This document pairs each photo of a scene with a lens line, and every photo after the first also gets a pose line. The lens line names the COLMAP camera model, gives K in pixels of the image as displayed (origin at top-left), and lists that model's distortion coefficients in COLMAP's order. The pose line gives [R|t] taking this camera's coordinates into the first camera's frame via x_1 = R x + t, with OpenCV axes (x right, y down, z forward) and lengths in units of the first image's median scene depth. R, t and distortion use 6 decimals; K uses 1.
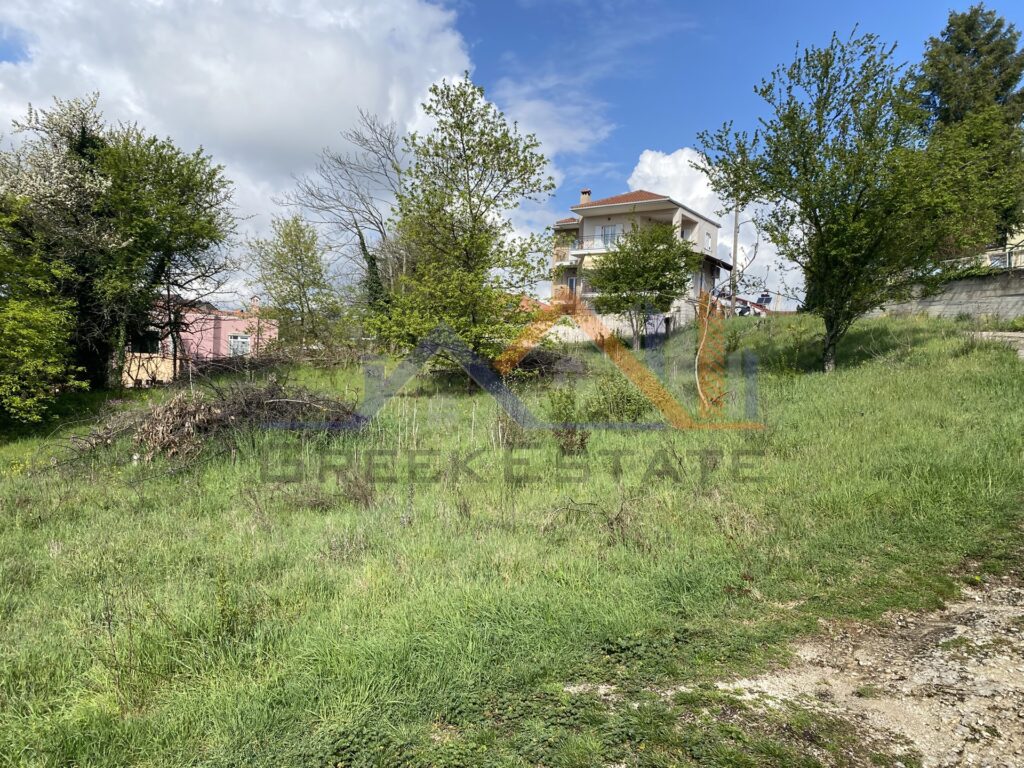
lens RADIAL K [[795.6, 0, 496.9], [0, 795.6, 383.0], [0, 0, 1]] dist [0.000594, -0.014083]
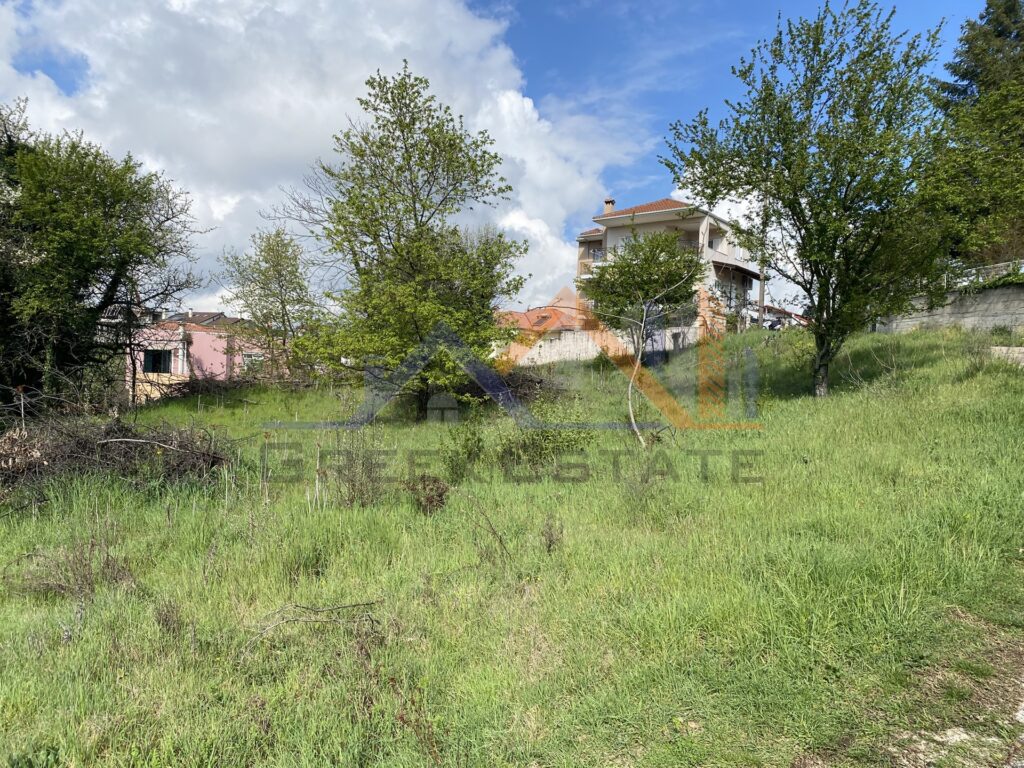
lens RADIAL K [[799.8, 0, 494.7], [0, 799.8, 402.1], [0, 0, 1]] dist [0.002319, -0.013782]
pose [[0.998302, -0.003817, -0.058122, 0.109631], [0.004078, 0.999982, 0.004379, -0.012762], [0.058105, -0.004609, 0.998300, 0.108595]]
